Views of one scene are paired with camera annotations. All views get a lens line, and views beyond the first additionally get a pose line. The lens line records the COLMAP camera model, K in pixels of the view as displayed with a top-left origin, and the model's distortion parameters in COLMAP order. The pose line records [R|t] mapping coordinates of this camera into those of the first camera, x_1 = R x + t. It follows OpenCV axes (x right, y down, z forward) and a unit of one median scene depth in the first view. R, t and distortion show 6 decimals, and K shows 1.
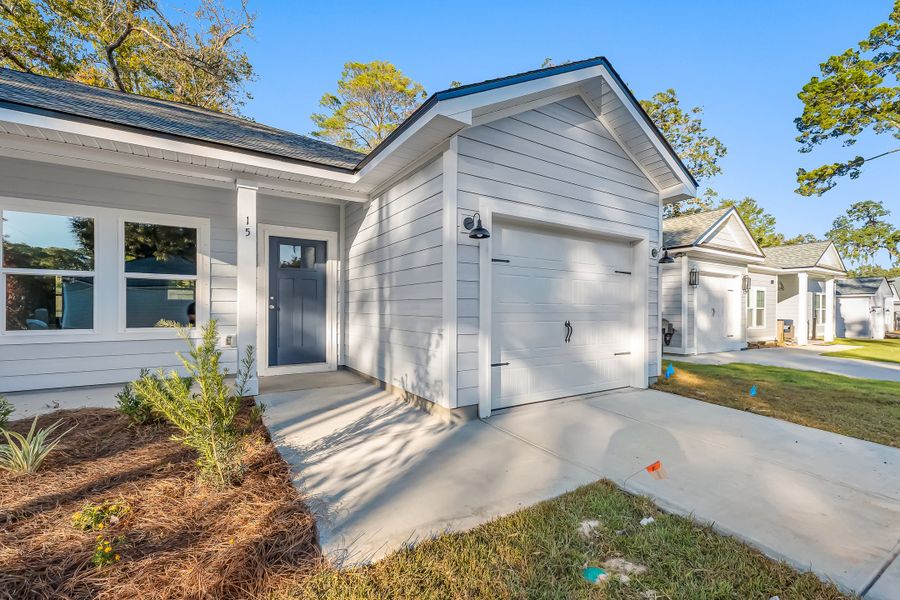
lens RADIAL K [[388.7, 0, 453.3], [0, 388.7, 308.2], [0, 0, 1]] dist [-0.001062, 0.000208]
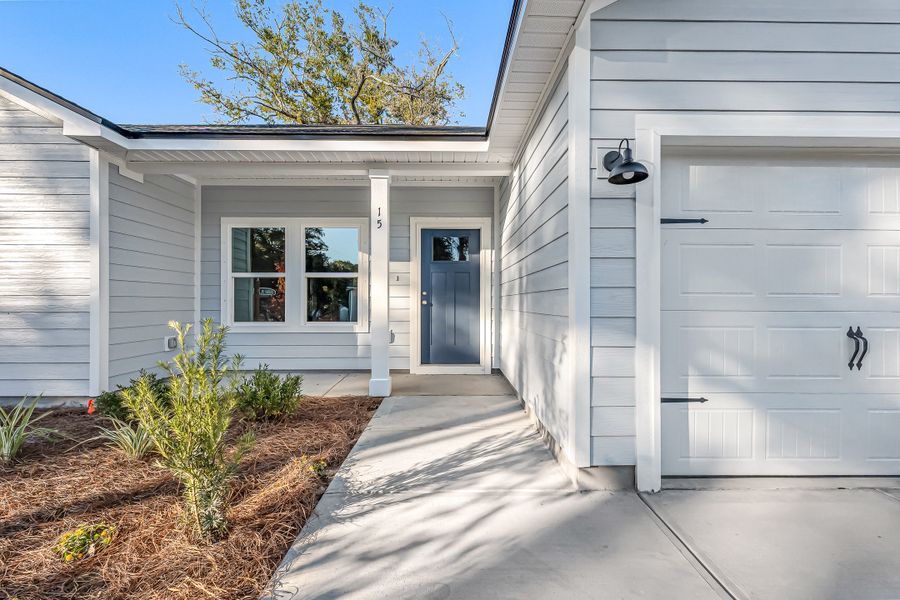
lens RADIAL K [[380.6, 0, 453.0], [0, 380.6, 301.8], [0, 0, 1]] dist [0.005787, 0.000320]
pose [[0.850724, -0.006465, -0.525574, 0.099368], [0.003806, 0.999974, -0.006139, 0.000803], [0.525600, 0.003222, 0.850726, 0.266677]]
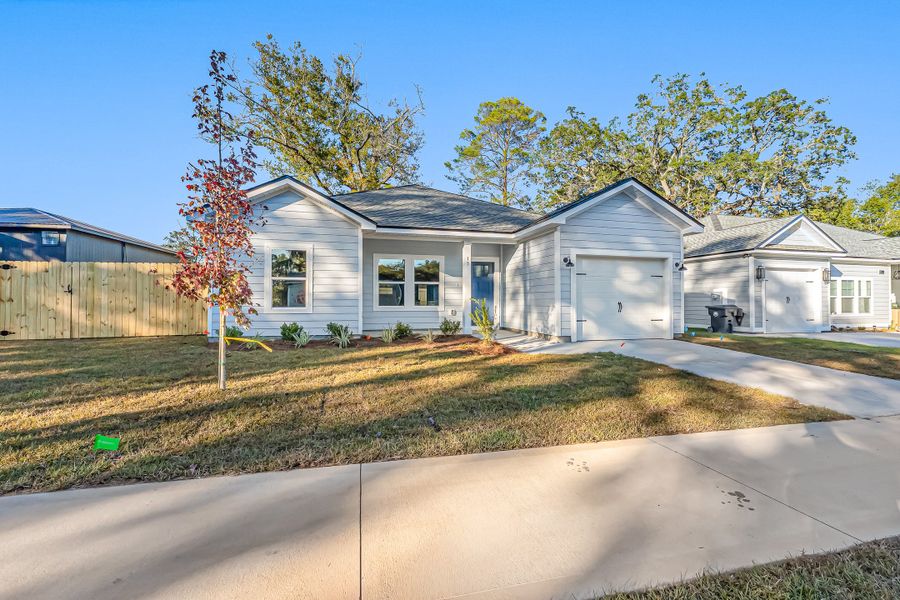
lens RADIAL K [[380.3, 0, 456.1], [0, 380.3, 292.6], [0, 0, 1]] dist [0.003785, 0.000165]
pose [[0.954902, -0.010864, -0.296723, 0.064702], [0.003779, 0.999694, -0.024442, 0.027190], [0.296898, 0.022219, 0.954651, -1.034765]]
